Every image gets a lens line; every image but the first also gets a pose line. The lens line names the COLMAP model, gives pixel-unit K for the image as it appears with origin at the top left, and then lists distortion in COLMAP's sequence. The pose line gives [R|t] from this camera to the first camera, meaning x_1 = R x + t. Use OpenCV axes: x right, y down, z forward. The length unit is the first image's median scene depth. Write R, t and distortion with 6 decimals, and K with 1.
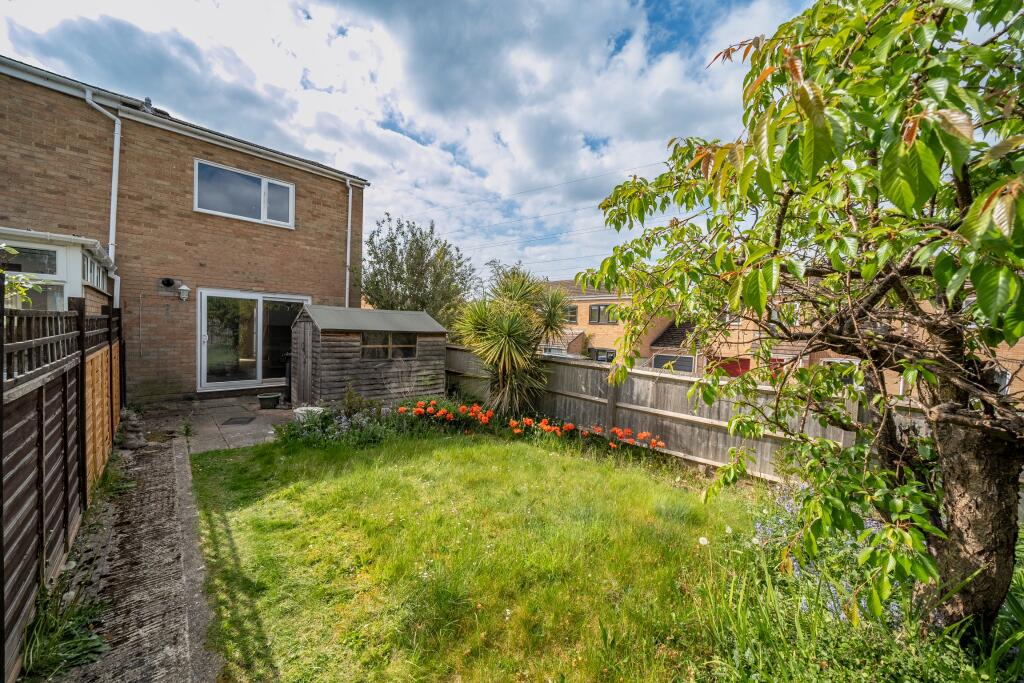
lens RADIAL K [[351.5, 0, 509.6], [0, 351.5, 340.7], [0, 0, 1]] dist [-0.027474, 0.003496]
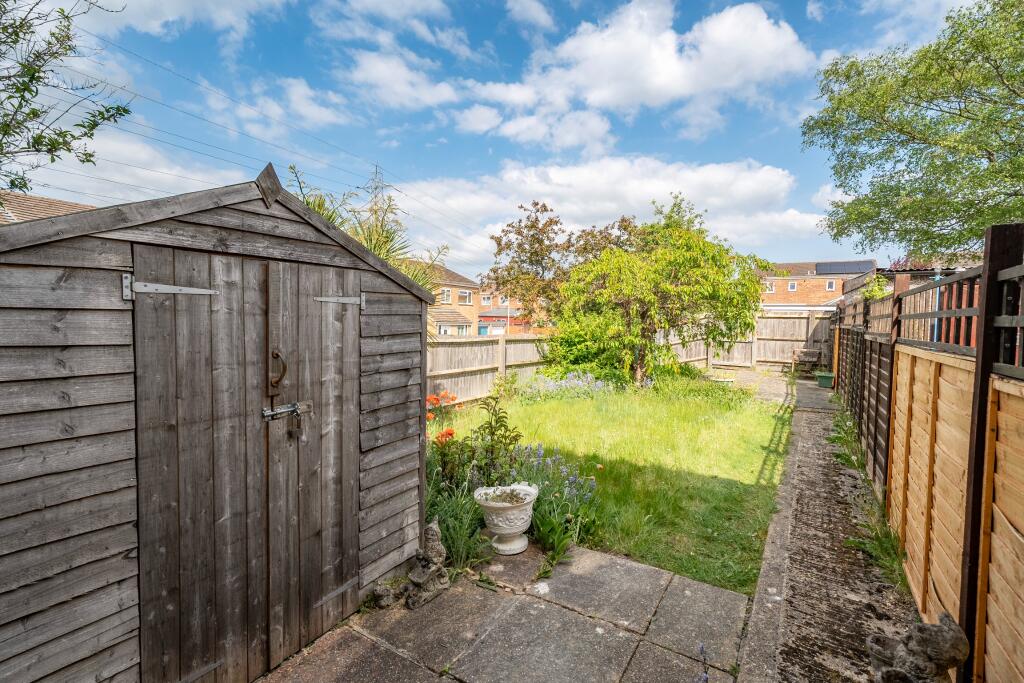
lens RADIAL K [[471.9, 0, 512.0], [0, 471.9, 341.5], [0, 0, 1]] dist [0.033183, -0.016750]
pose [[-0.222253, -0.086022, 0.971187, -1.726674], [0.006456, 0.995949, 0.089693, -0.050760], [-0.974968, 0.026205, -0.220798, 1.724609]]
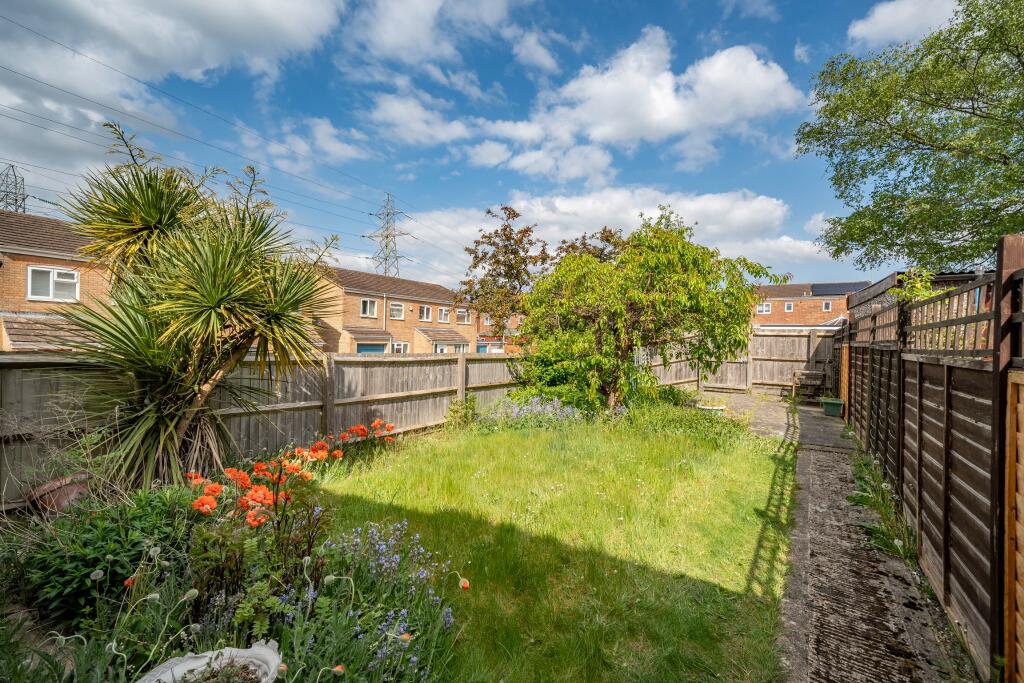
lens RADIAL K [[446.9, 0, 511.2], [0, 446.9, 336.6], [0, 0, 1]] dist [0.013164, 0.000186]
pose [[-0.199533, -0.034799, 0.979273, -1.326013], [0.003807, 0.999334, 0.036288, -0.008762], [-0.979884, 0.010969, -0.199268, 1.360124]]
